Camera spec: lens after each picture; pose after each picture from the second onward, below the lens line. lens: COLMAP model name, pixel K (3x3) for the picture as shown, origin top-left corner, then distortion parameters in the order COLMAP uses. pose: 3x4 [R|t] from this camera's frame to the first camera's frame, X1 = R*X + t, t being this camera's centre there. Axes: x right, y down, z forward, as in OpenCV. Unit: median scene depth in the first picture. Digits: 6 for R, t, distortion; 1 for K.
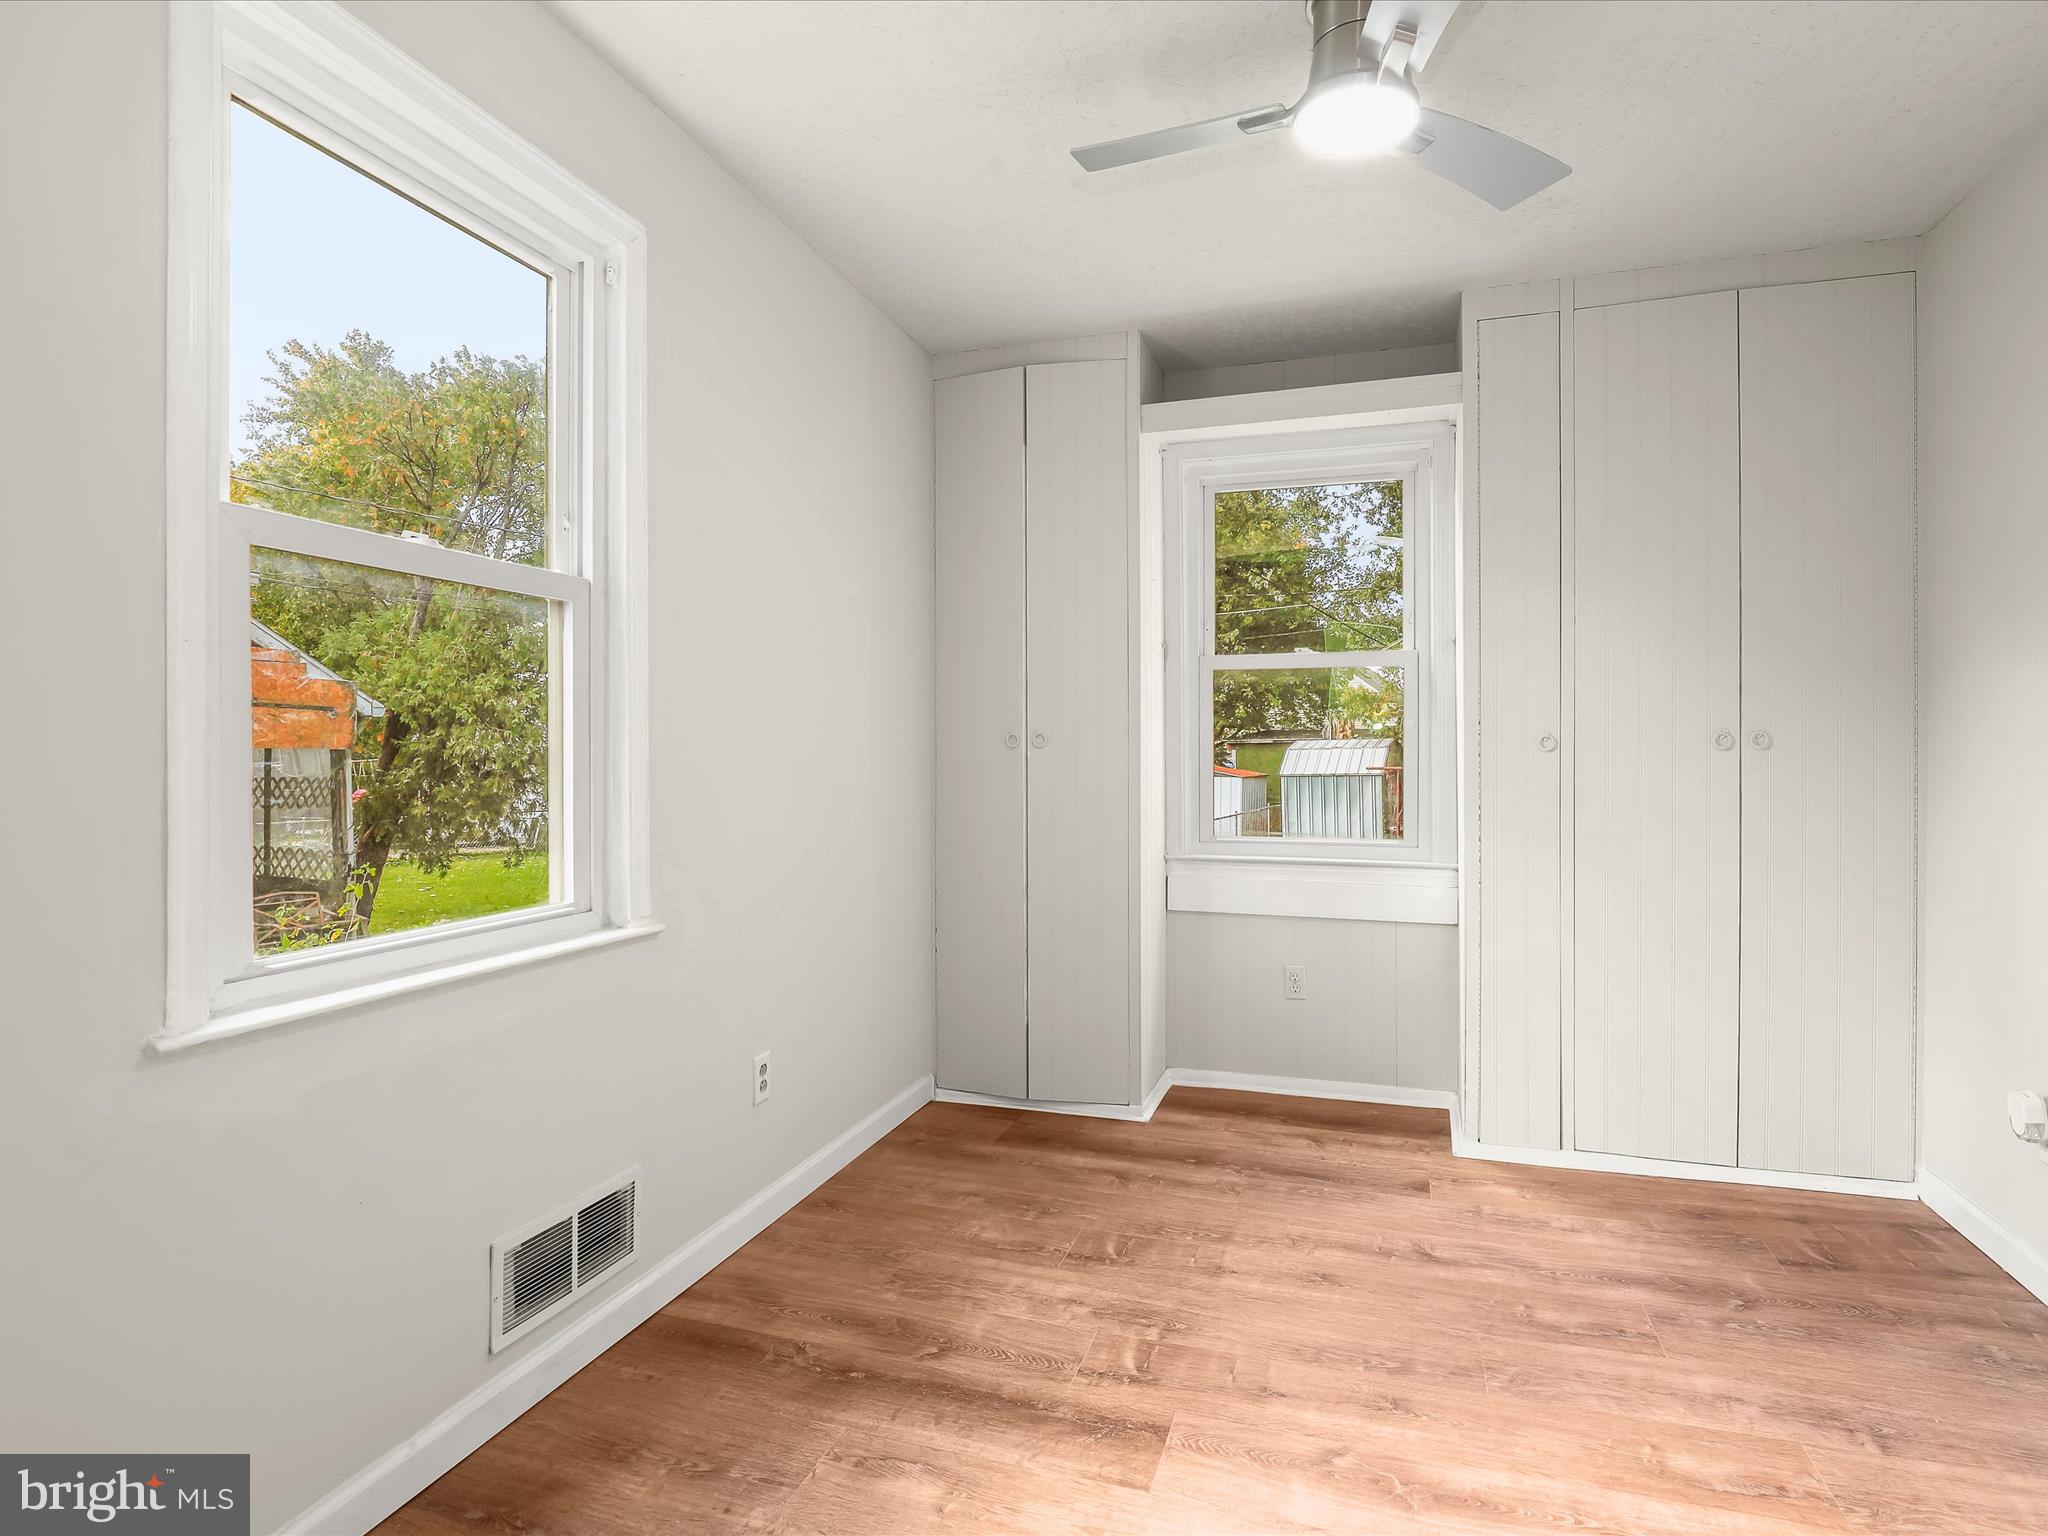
lens RADIAL K [[1094.6, 0, 1024.0], [0, 1094.6, 768.0], [0, 0, 1]] dist [-0.022947, 0.000464]
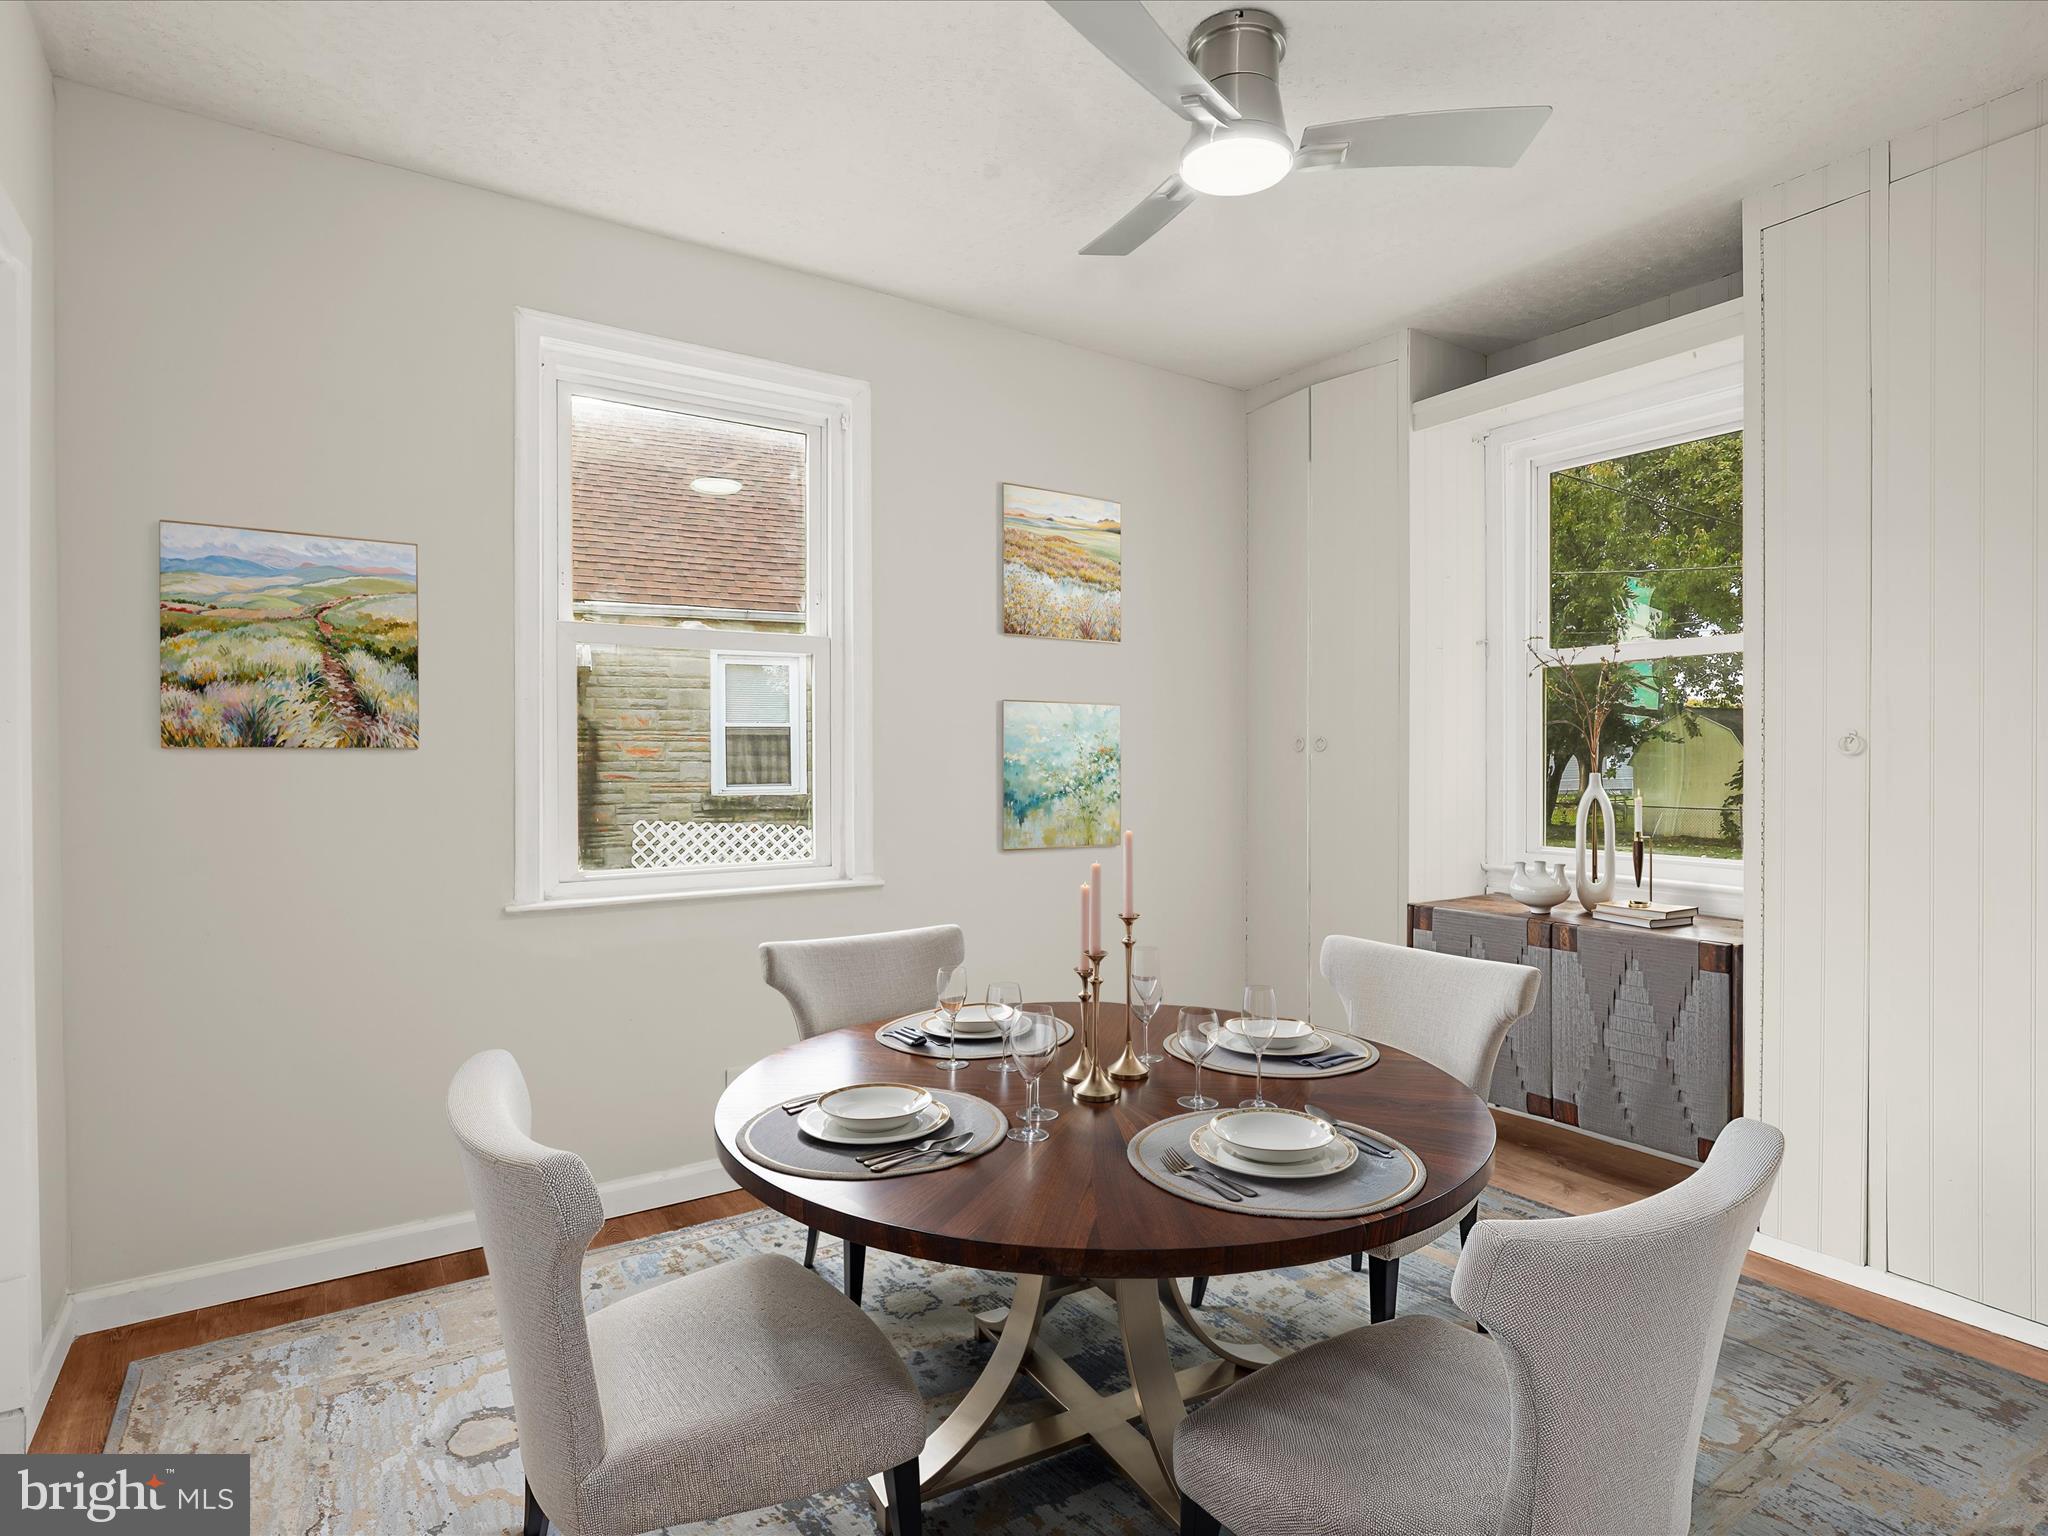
lens RADIAL K [[1086.5, 0, 1024.0], [0, 1086.5, 768.0], [0, 0, 1]] dist [-0.000604, 0.000183]
pose [[0.786365, 0.007895, -0.617712, 0.485247], [-0.007055, 0.999968, 0.003799, -0.004759], [0.617722, 0.001370, 0.786395, 0.013042]]
